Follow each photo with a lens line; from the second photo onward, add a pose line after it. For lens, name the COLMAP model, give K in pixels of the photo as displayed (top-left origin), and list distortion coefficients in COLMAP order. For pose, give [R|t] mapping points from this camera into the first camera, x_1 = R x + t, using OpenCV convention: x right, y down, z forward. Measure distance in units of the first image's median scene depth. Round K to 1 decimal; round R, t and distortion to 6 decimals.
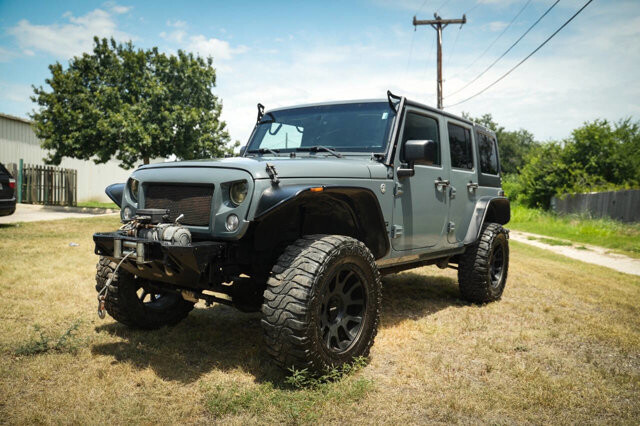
lens RADIAL K [[530.0, 0, 319.1], [0, 530.0, 224.1], [0, 0, 1]] dist [-0.049695, 0.002822]
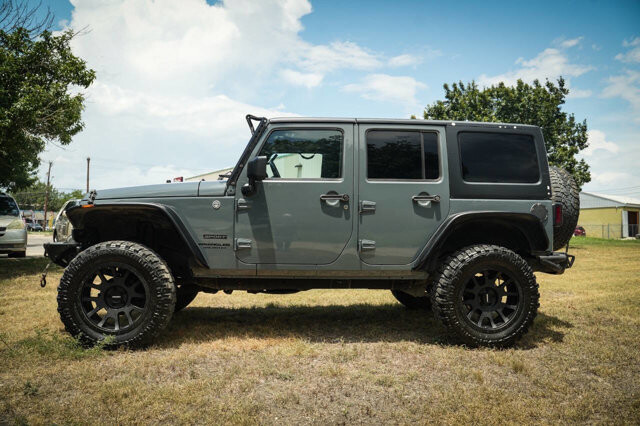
lens RADIAL K [[530.0, 0, 319.1], [0, 530.0, 224.1], [0, 0, 1]] dist [-0.049695, 0.002822]
pose [[0.627414, -0.017970, -0.778479, 0.263301], [-0.037641, 0.997865, -0.053371, 0.005893], [0.777776, 0.062788, 0.625398, 0.110924]]
